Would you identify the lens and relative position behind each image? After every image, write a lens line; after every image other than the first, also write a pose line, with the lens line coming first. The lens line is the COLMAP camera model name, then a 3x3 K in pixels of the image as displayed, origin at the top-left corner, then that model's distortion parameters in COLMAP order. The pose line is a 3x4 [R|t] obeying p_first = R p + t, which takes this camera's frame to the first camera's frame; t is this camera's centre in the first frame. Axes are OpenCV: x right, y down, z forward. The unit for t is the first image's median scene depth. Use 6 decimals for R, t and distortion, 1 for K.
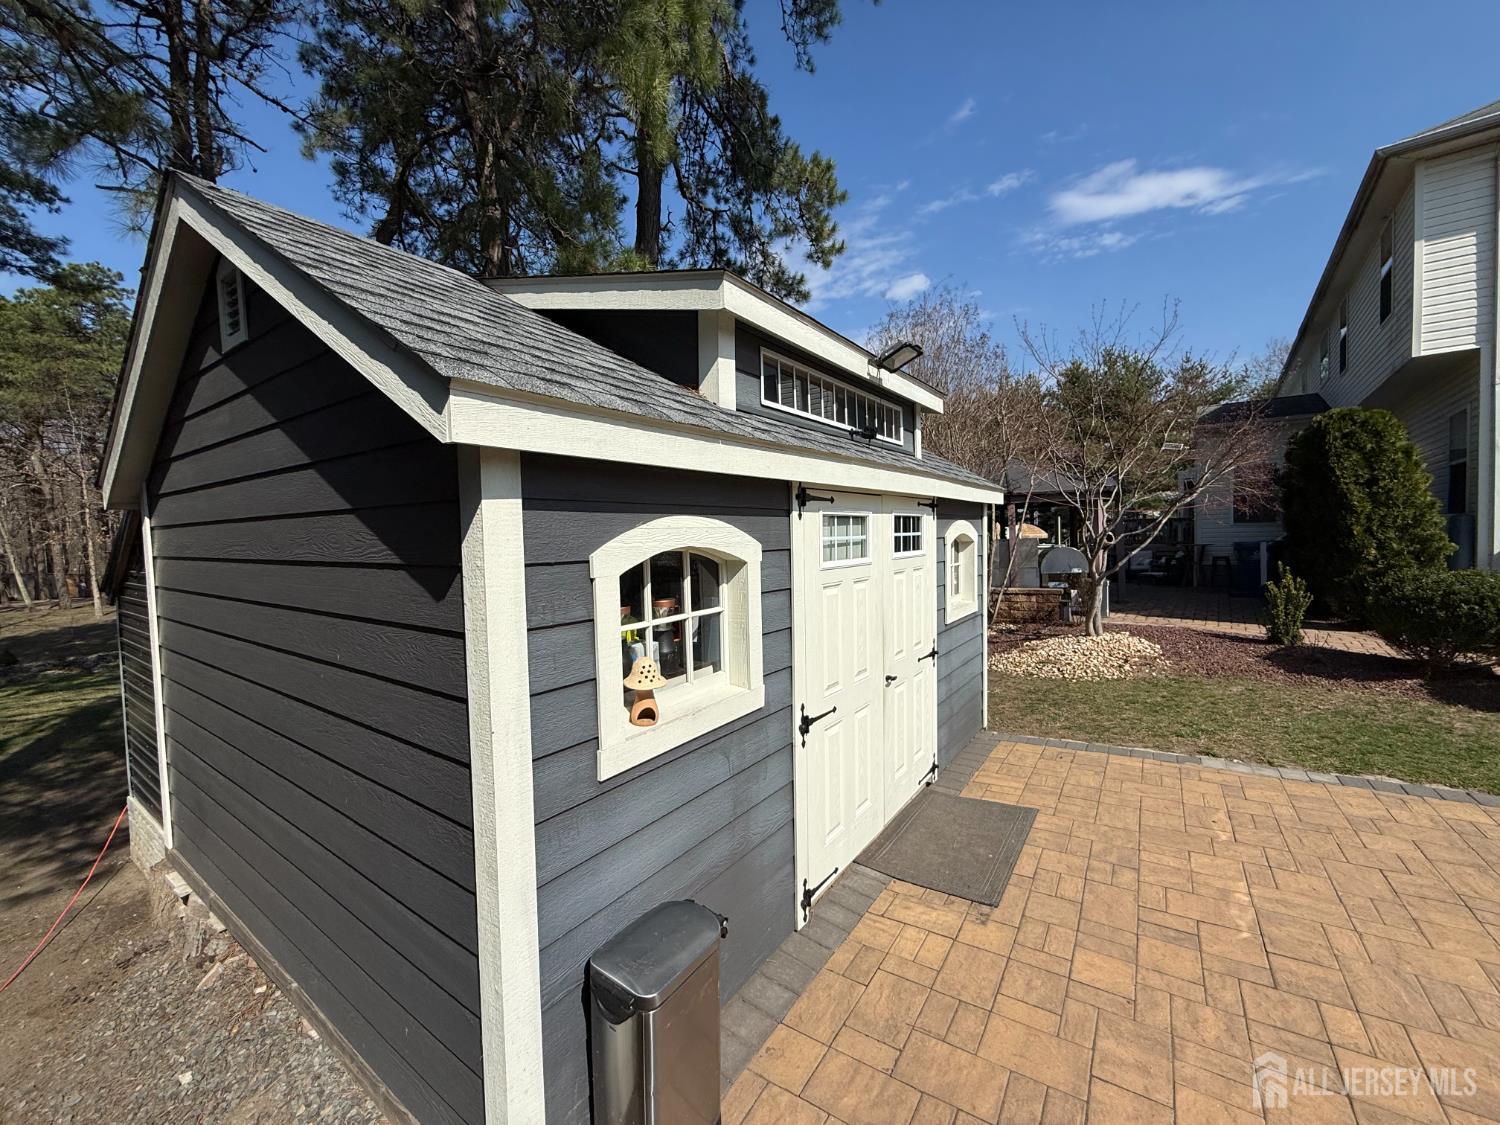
lens RADIAL K [[595.4, 0, 751.7], [0, 595.4, 548.3], [0, 0, 1]] dist [0.003047, -0.000051]
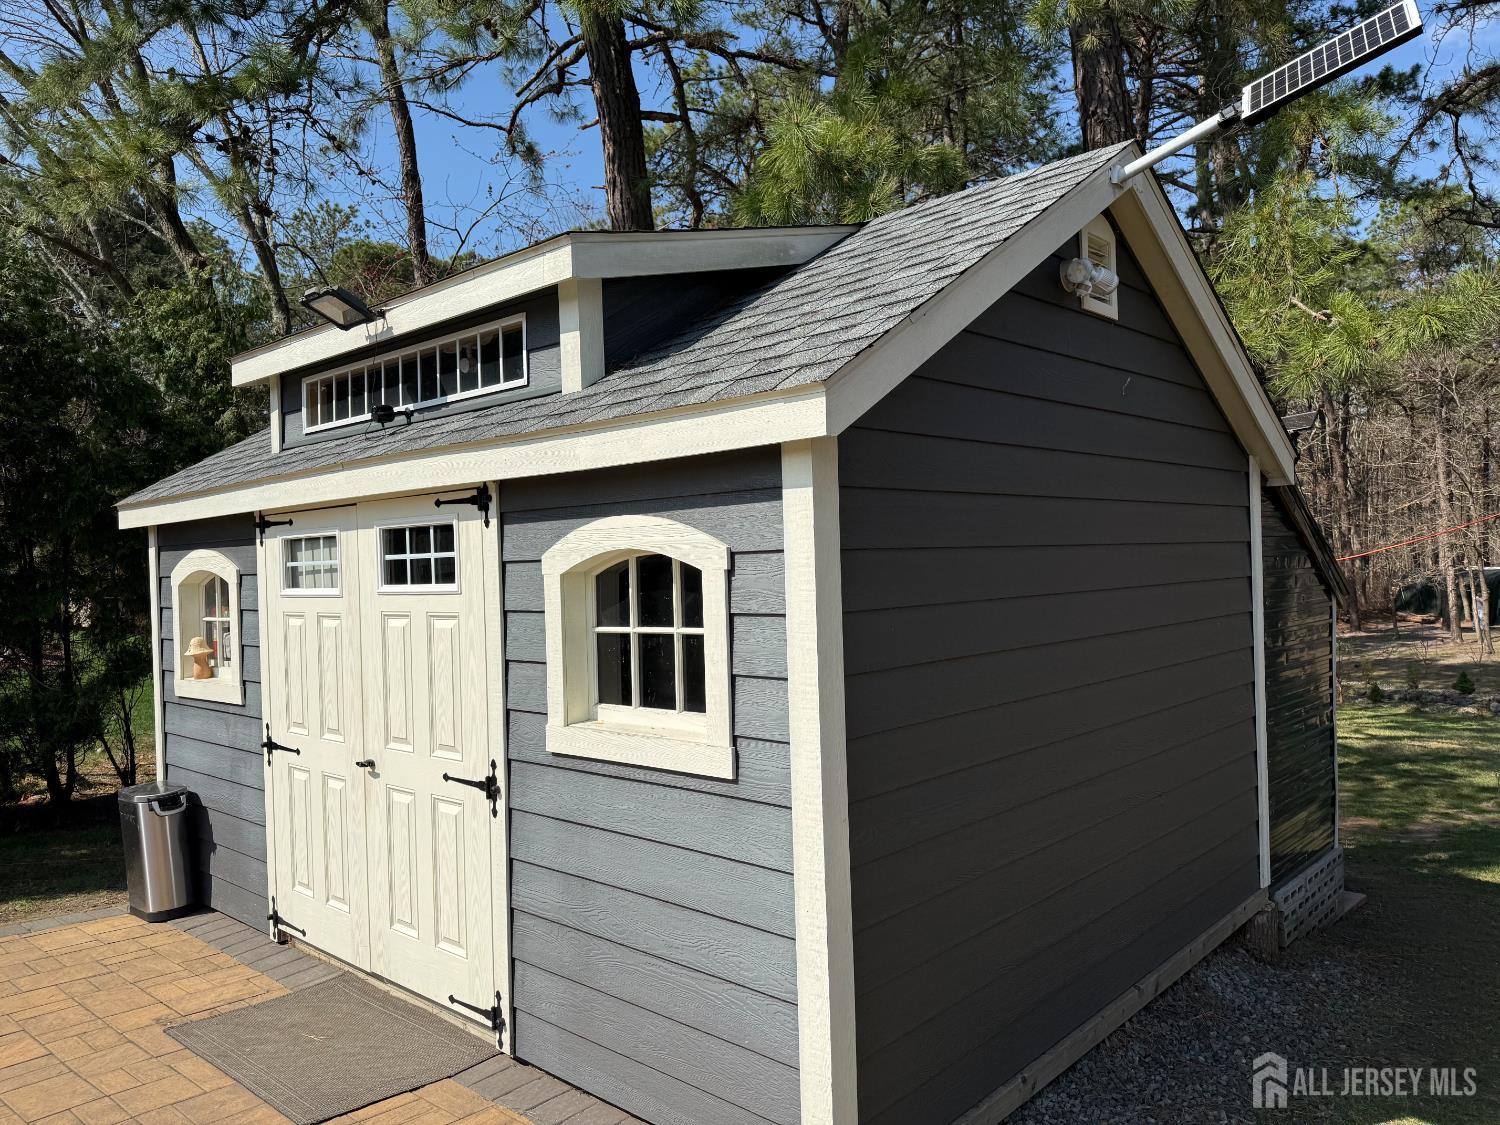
lens RADIAL K [[1064.4, 0, 752.4], [0, 1064.4, 576.2], [0, 0, 1]] dist [0.026446, -0.010424]
pose [[-0.135505, 0.006662, -0.990754, 1.561904], [-0.017876, 0.999798, 0.009168, -0.023075], [0.990615, 0.018953, -0.135359, 1.782466]]
